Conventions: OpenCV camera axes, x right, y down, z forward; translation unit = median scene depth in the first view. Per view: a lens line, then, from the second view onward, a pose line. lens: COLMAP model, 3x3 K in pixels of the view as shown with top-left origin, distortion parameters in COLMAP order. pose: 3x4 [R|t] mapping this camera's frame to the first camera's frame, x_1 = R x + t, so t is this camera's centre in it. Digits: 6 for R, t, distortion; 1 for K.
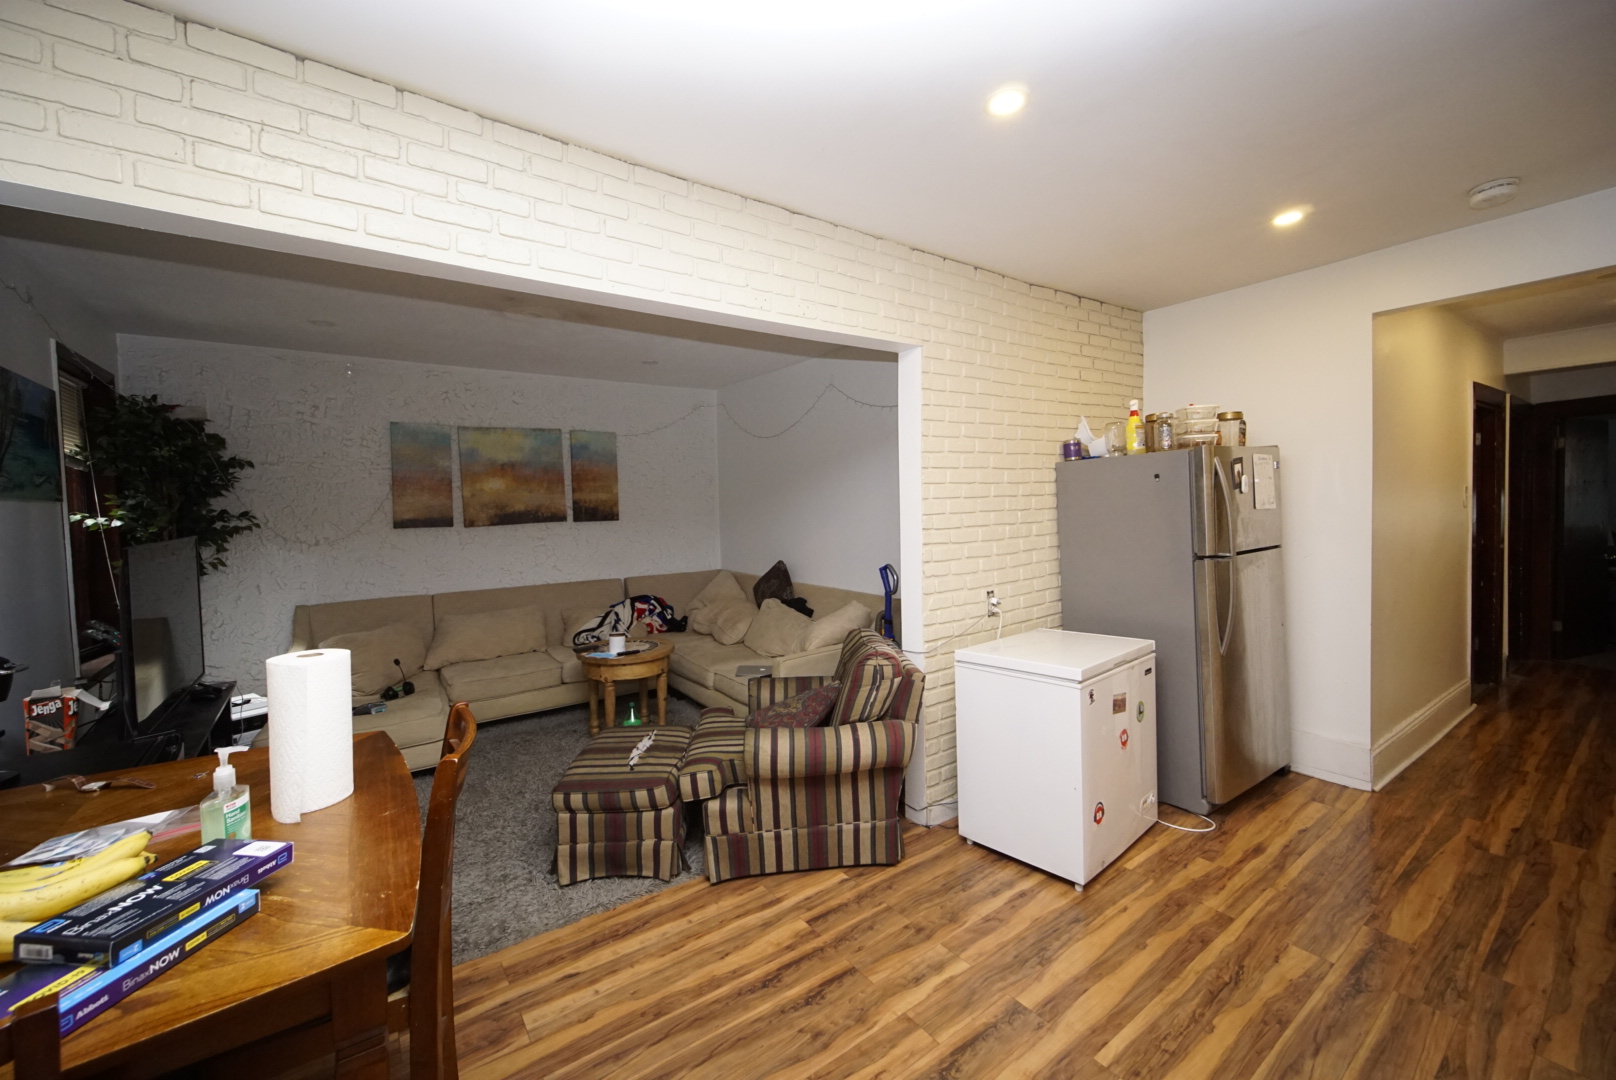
lens RADIAL K [[641.1, 0, 798.9], [0, 641.1, 525.0], [0, 0, 1]] dist [-0.001225, 0.000161]
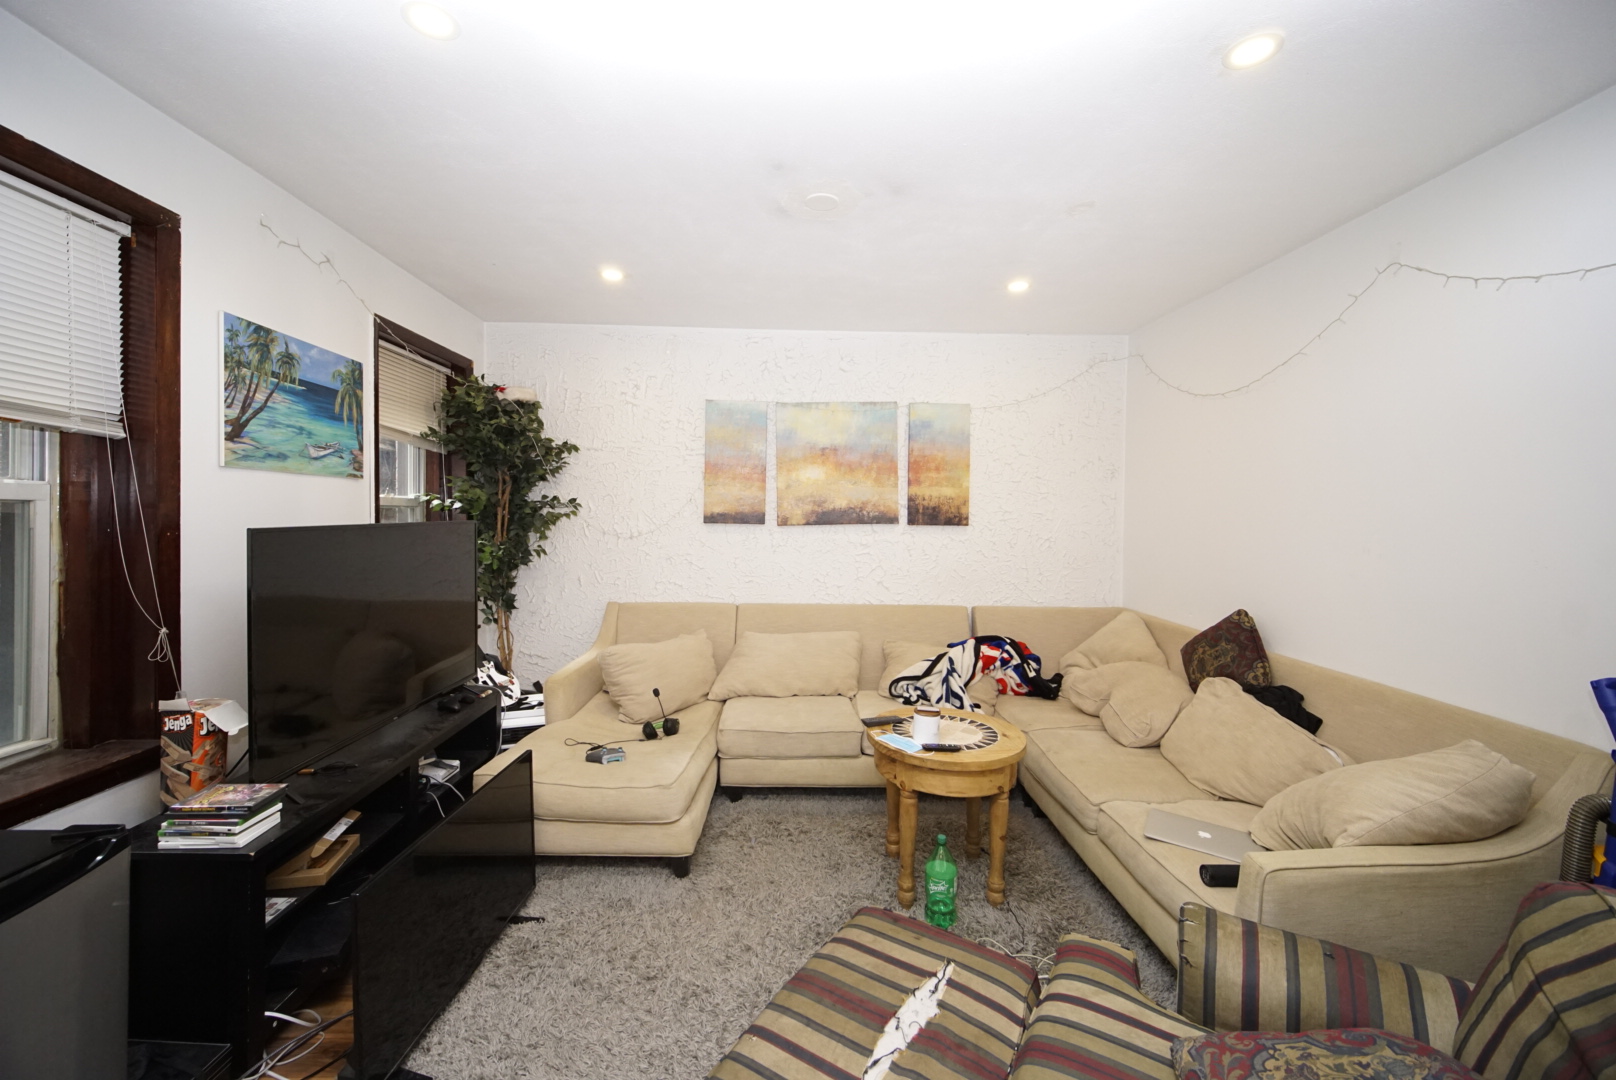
lens RADIAL K [[641.1, 0, 798.9], [0, 641.1, 525.0], [0, 0, 1]] dist [-0.001225, 0.000161]
pose [[0.829180, 0.043004, -0.557325, -0.072862], [-0.049644, 0.998762, 0.003205, -0.001887], [0.556773, 0.025010, 0.830288, 0.578145]]
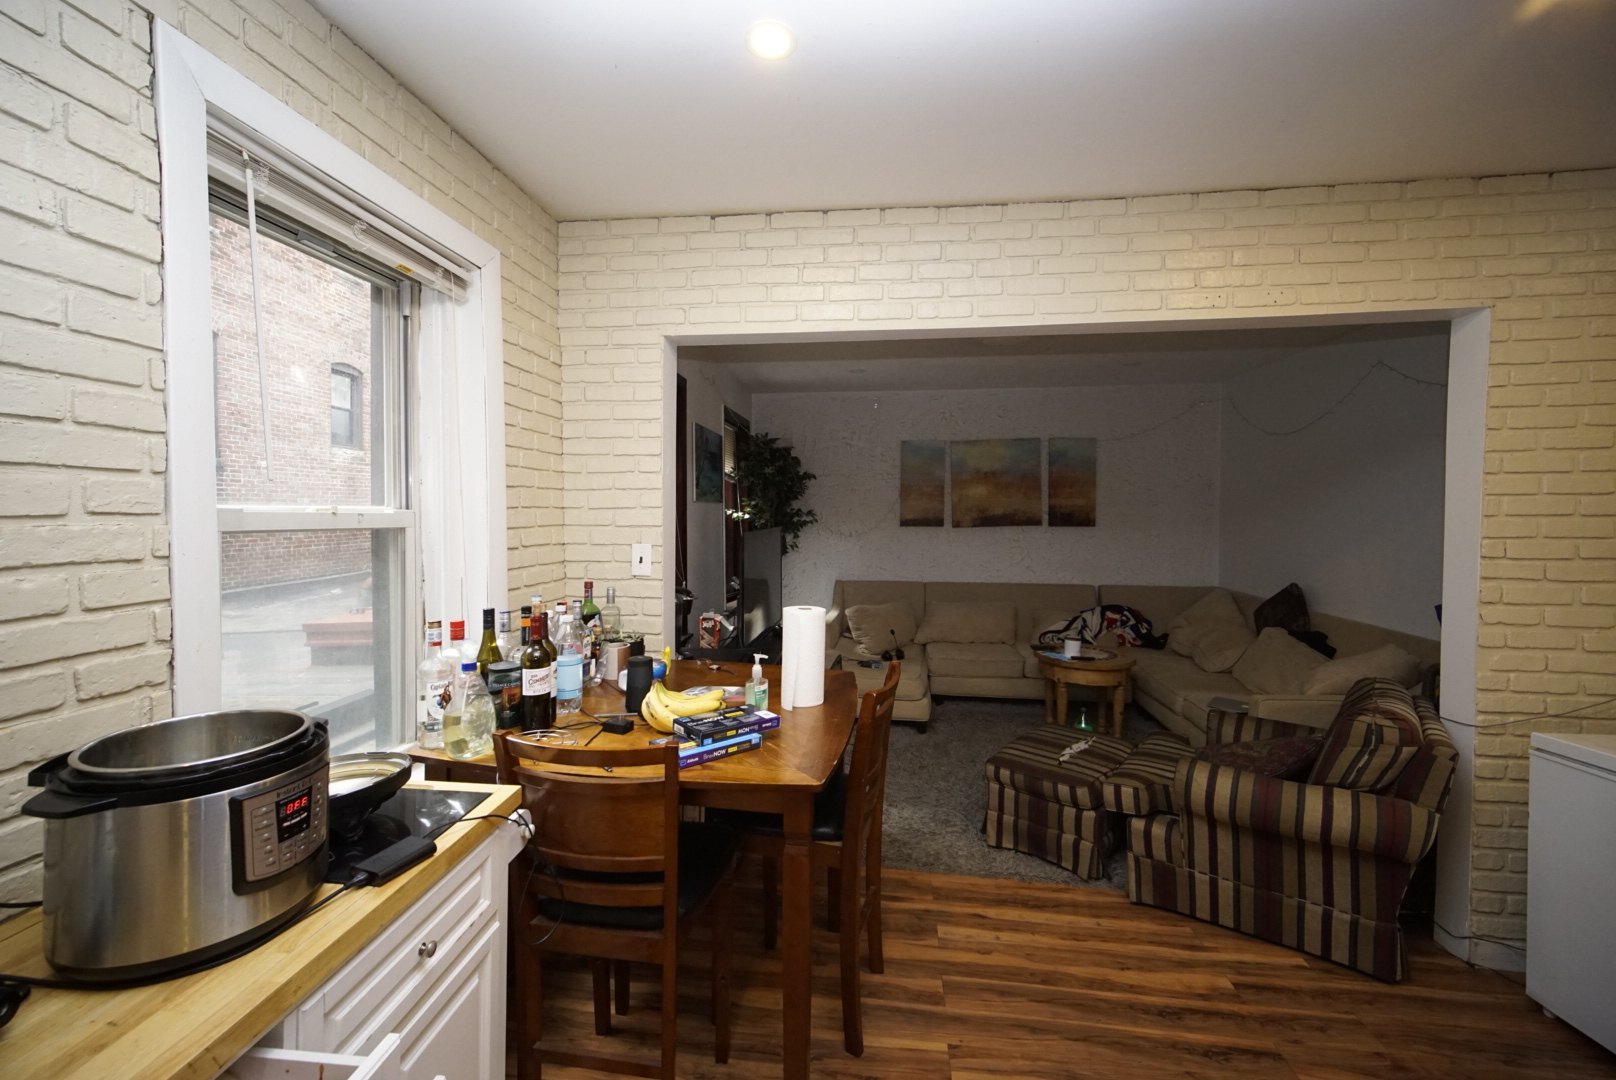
lens RADIAL K [[641.1, 0, 798.9], [0, 641.1, 525.0], [0, 0, 1]] dist [-0.001225, 0.000161]
pose [[0.726977, 0.038403, -0.685588, 0.126967], [-0.039955, 0.999109, 0.013597, -0.009584], [0.685499, 0.017508, 0.727863, -0.066228]]
